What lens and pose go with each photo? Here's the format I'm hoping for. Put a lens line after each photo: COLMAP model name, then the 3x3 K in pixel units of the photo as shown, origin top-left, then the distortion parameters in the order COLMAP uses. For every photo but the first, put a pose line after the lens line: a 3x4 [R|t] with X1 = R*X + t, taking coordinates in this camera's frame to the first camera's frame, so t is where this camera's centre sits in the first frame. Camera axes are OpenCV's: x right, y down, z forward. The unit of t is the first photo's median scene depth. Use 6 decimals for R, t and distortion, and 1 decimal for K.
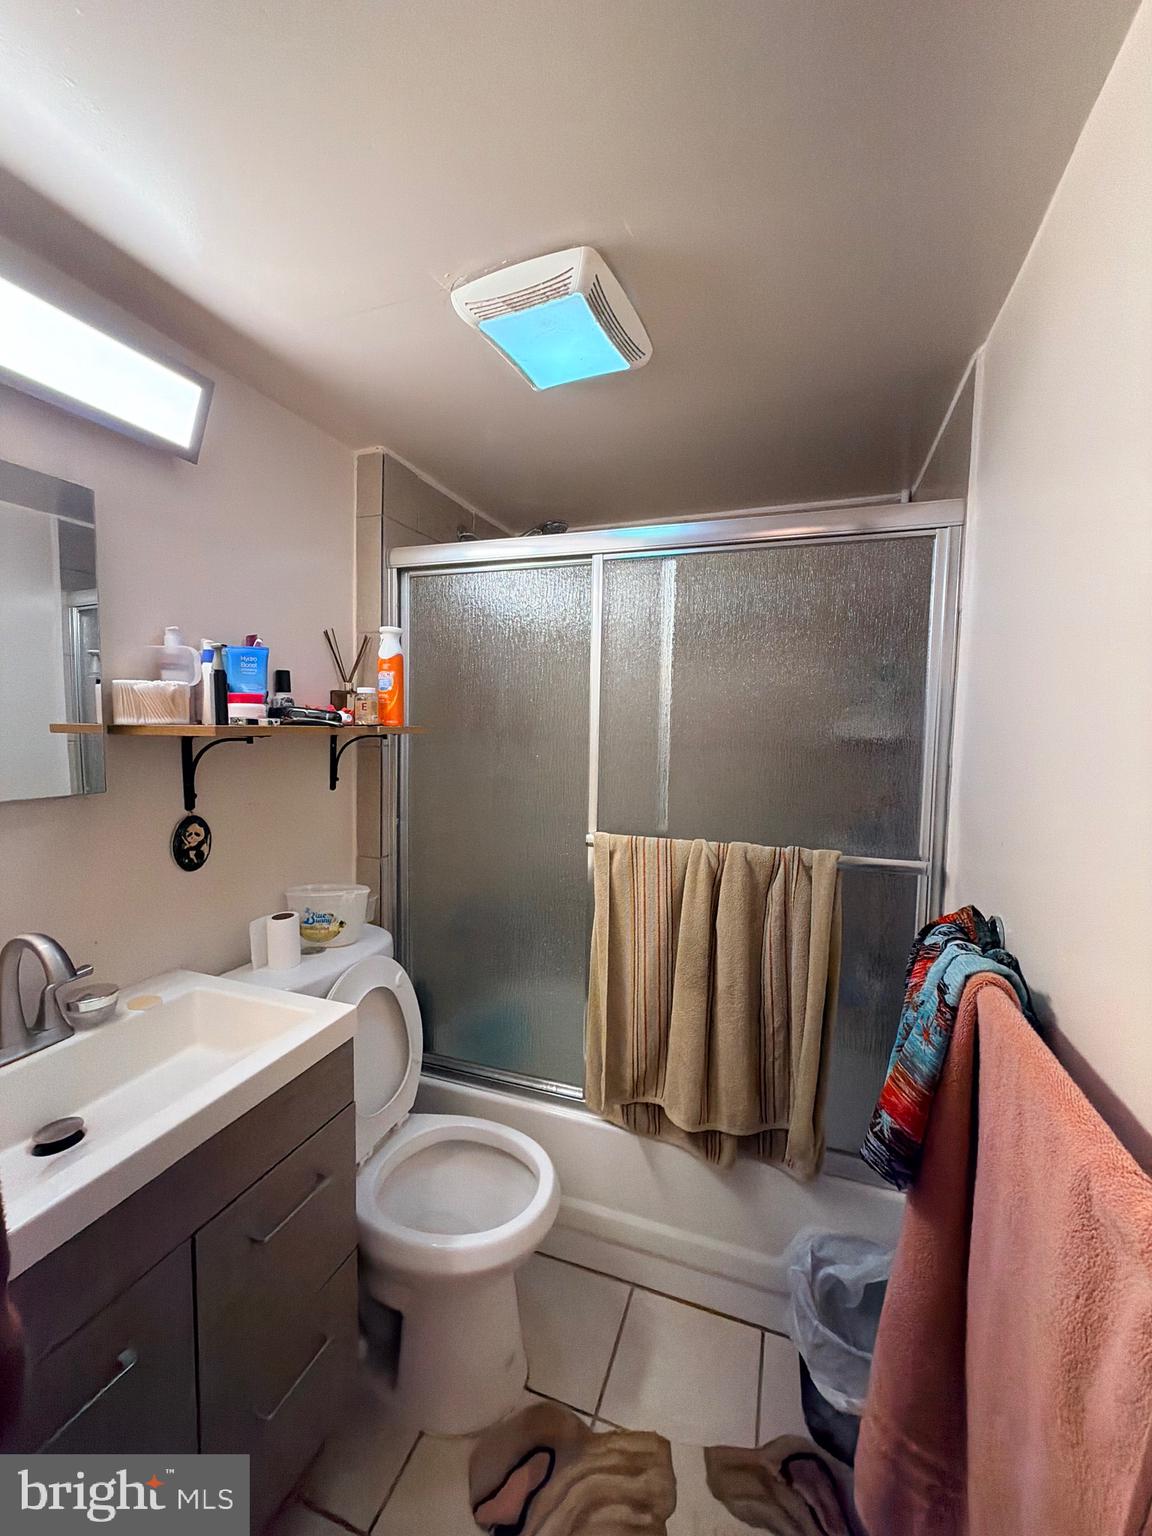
lens RADIAL K [[615.7, 0, 576.0], [0, 615.7, 764.0], [0, 0, 1]] dist [-0.000618, 0.000992]
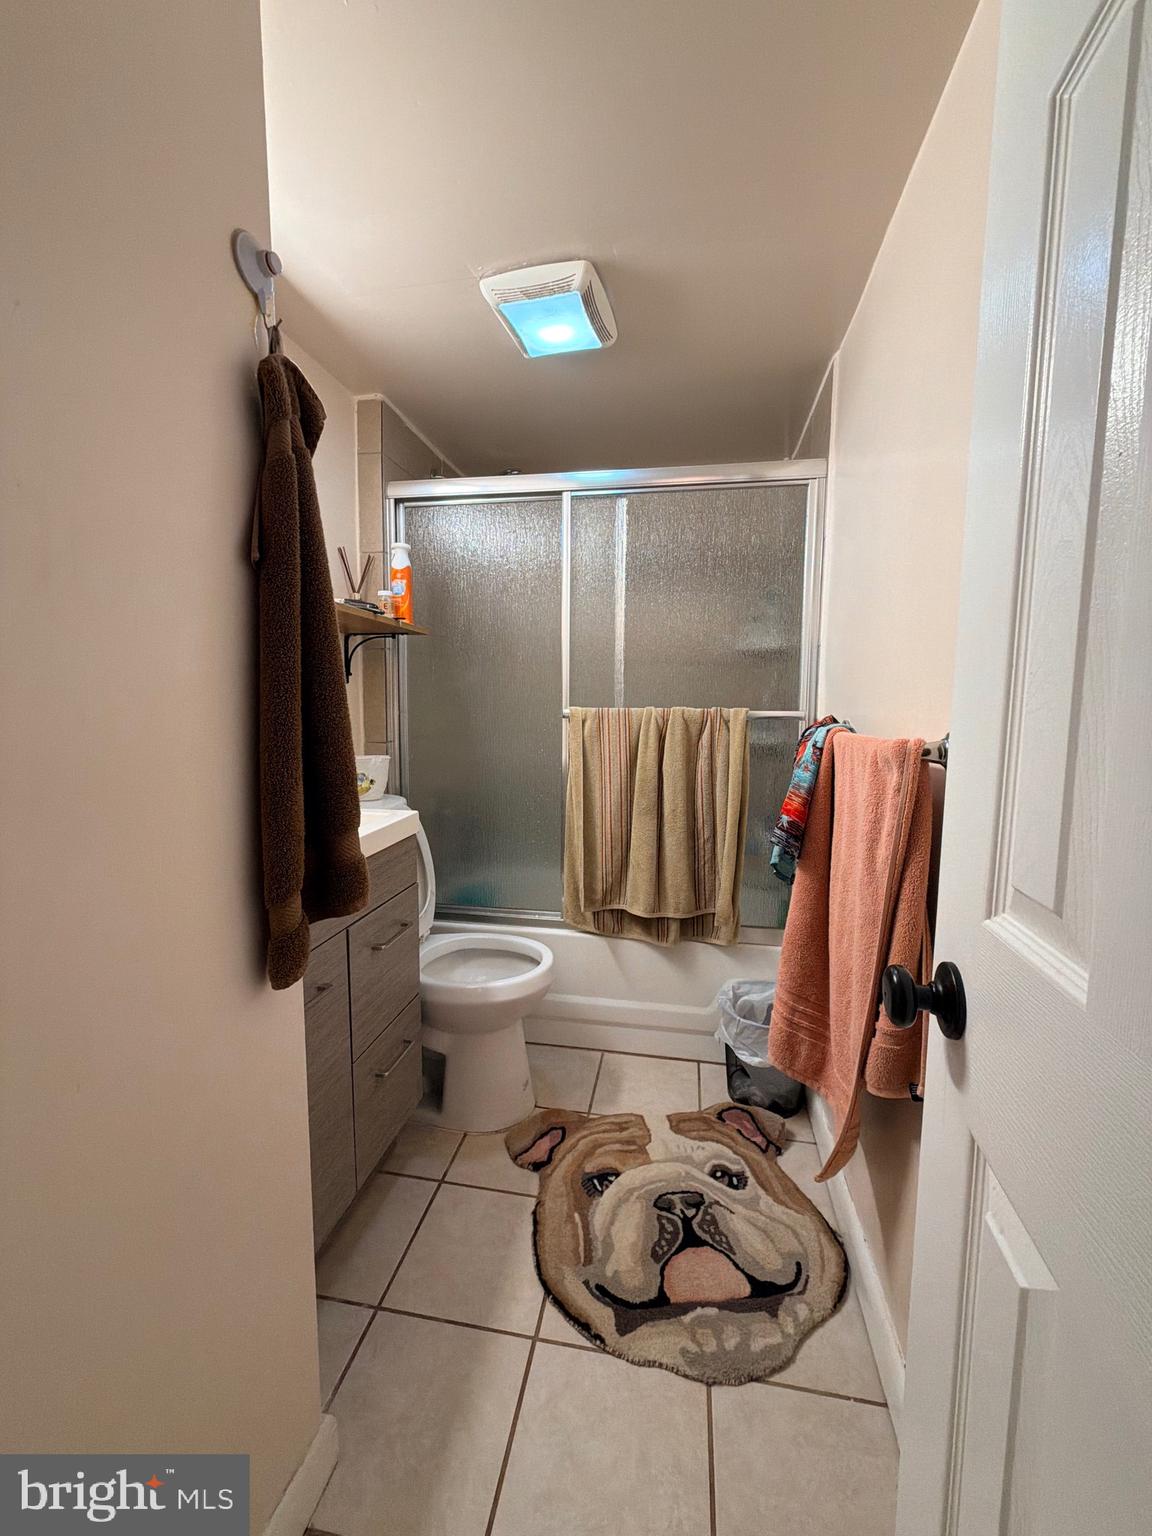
lens RADIAL K [[615.7, 0, 576.6], [0, 615.7, 764.5], [0, 0, 1]] dist [-0.000618, 0.000992]
pose [[0.985687, -0.027085, 0.166395, -0.194814], [0.021325, 0.999113, 0.036305, 0.205874], [-0.167231, -0.032237, 0.985391, -0.326606]]
